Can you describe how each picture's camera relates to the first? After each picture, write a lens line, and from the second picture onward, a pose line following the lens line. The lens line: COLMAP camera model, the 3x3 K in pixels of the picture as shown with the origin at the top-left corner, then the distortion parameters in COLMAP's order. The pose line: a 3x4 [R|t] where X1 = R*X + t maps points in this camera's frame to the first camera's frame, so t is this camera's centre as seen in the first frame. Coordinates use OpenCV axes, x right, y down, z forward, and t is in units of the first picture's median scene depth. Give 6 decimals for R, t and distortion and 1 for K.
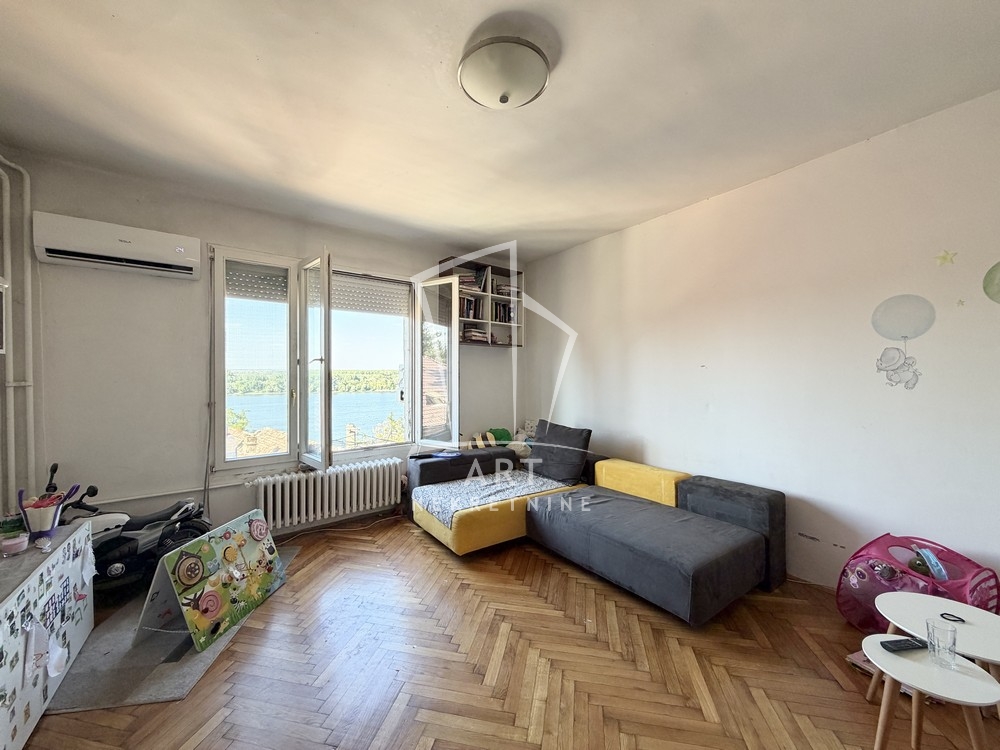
lens RADIAL K [[398.3, 0, 494.4], [0, 398.3, 374.4], [0, 0, 1]] dist [0.000756, 0.000244]
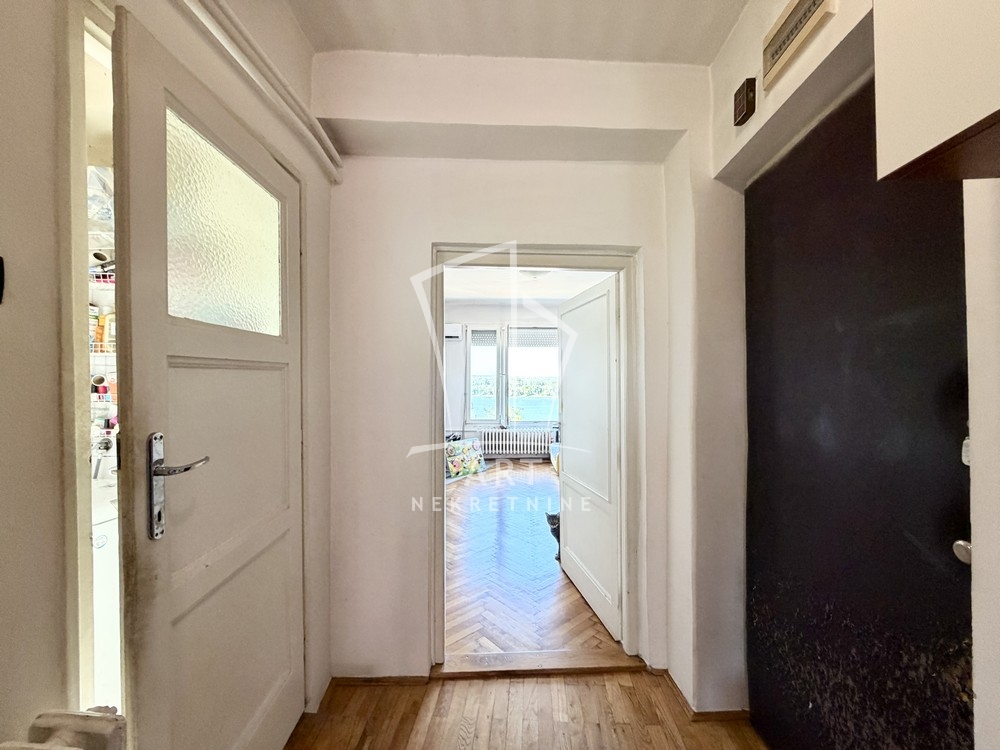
lens RADIAL K [[398.3, 0, 494.4], [0, 398.3, 374.4], [0, 0, 1]] dist [0.000756, 0.000244]
pose [[0.797870, -0.003593, -0.602819, 0.774483], [-0.005463, 0.999898, -0.013189, -0.006779], [0.602805, 0.013816, 0.797769, -0.699511]]
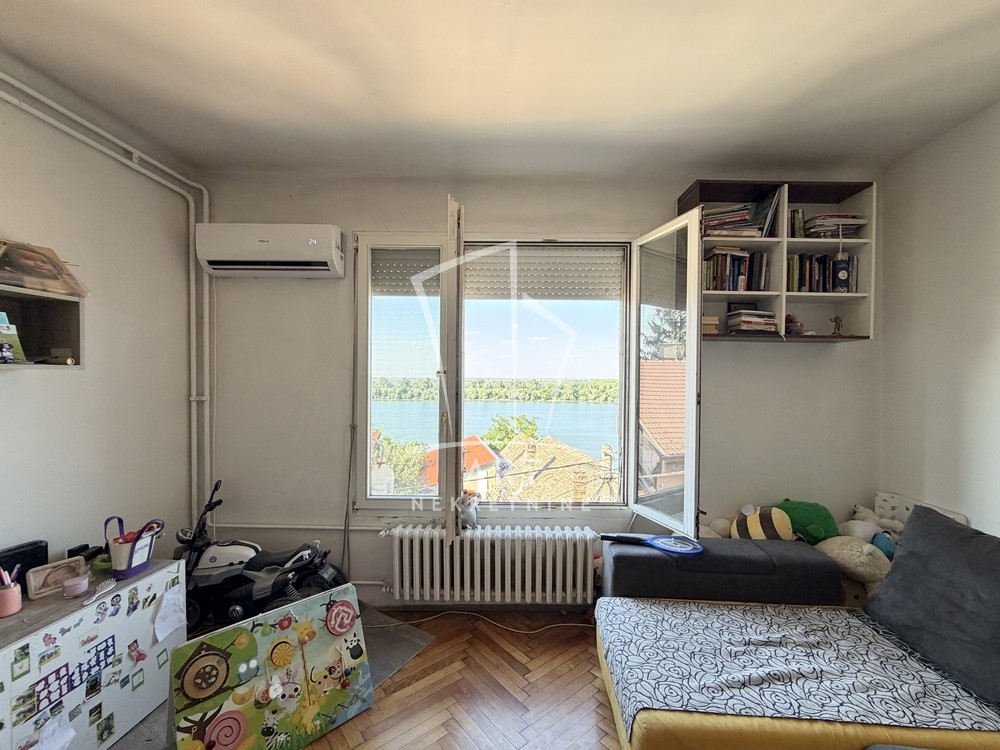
lens RADIAL K [[425.1, 0, 495.2], [0, 425.1, 385.3], [0, 0, 1]] dist [0.000373, 0.000155]
pose [[0.776473, 0.012234, -0.630032, 0.066529], [-0.009957, 0.999925, 0.007145, -0.019767], [0.630072, 0.000726, 0.776537, 0.491038]]
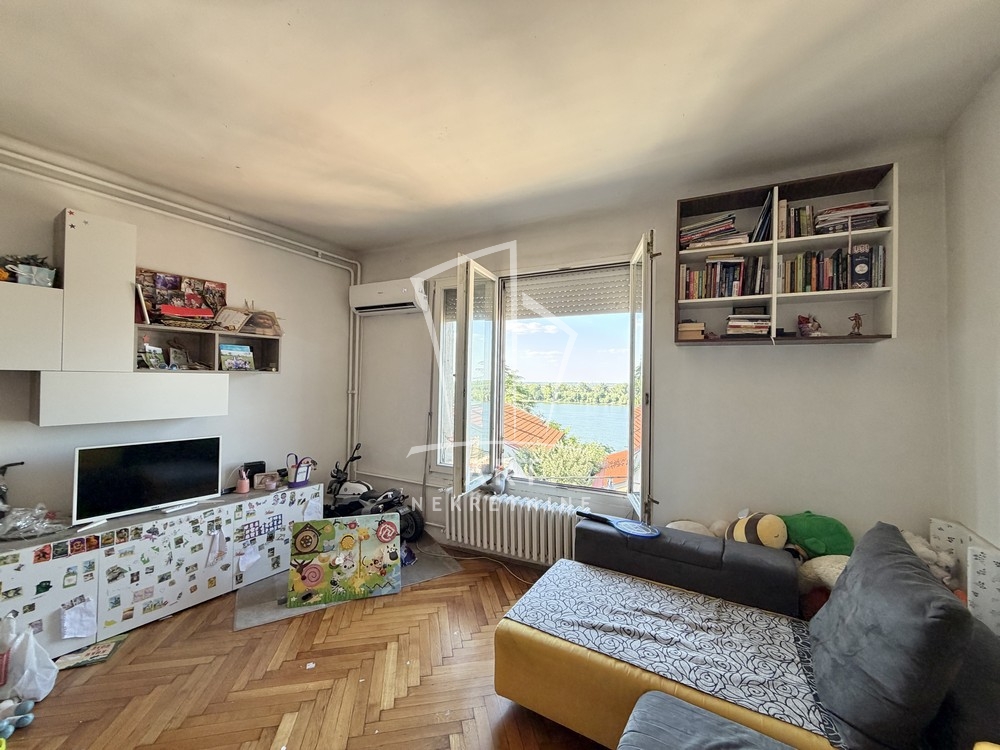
lens RADIAL K [[398.3, 0, 494.4], [0, 398.3, 374.4], [0, 0, 1]] dist [0.000756, 0.000244]
pose [[0.401453, -0.013319, -0.915783, 0.439220], [-0.021696, 0.999475, -0.024047, -0.017268], [0.915623, 0.029522, 0.400953, 0.679455]]
